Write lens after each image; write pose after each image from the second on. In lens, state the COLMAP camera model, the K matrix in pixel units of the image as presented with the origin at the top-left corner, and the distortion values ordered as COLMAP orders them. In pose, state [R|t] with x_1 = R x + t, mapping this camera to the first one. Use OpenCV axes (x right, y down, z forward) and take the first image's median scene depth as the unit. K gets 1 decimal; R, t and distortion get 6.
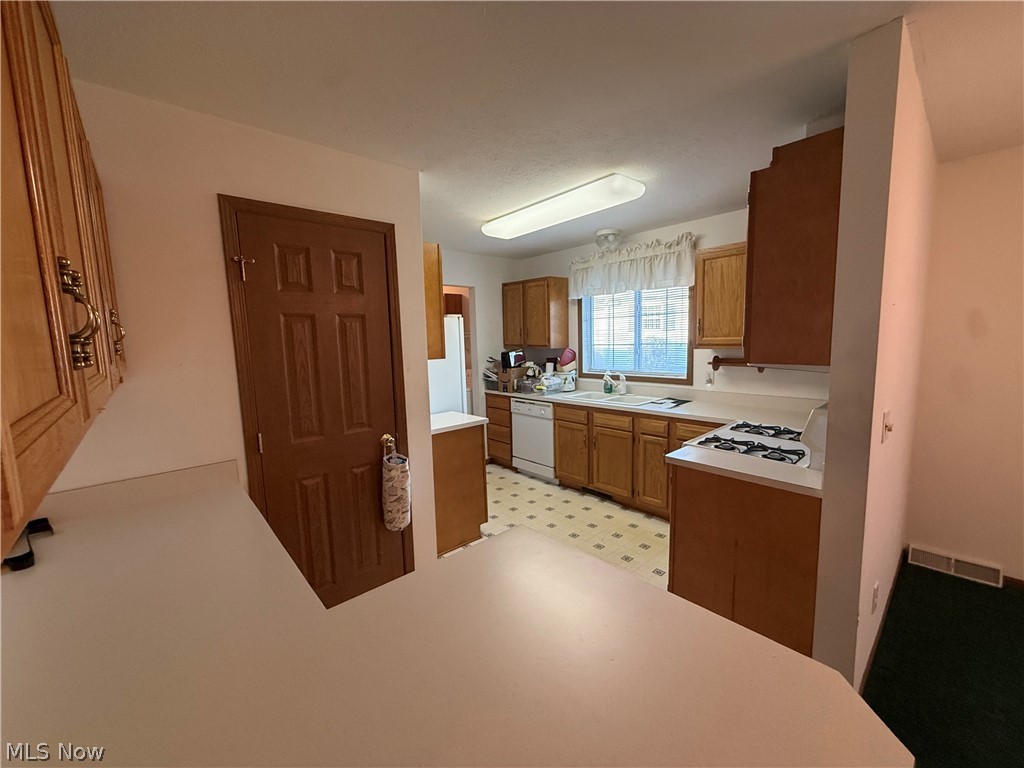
lens RADIAL K [[407.3, 0, 510.9], [0, 407.3, 381.4], [0, 0, 1]] dist [0.000577, -0.000097]
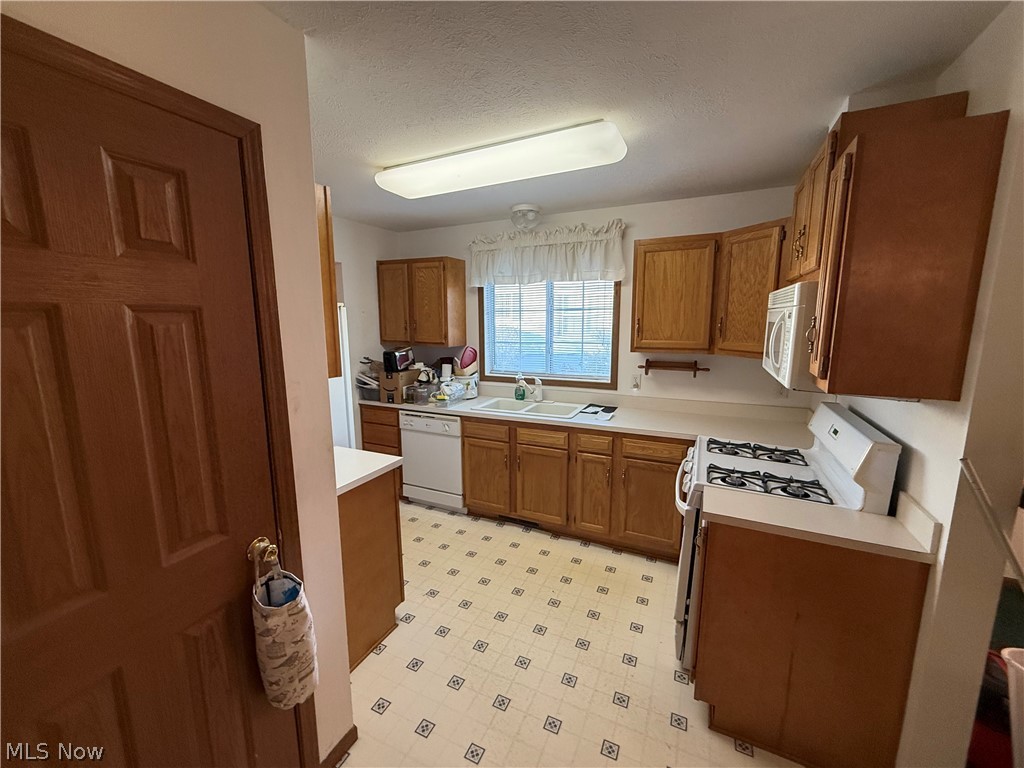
lens RADIAL K [[407.3, 0, 510.9], [0, 407.3, 381.4], [0, 0, 1]] dist [0.000577, -0.000097]
pose [[0.922140, -0.036539, 0.385128, -0.109601], [0.022481, 0.998909, 0.040944, -0.045765], [-0.386203, -0.029098, 0.921955, 0.218903]]
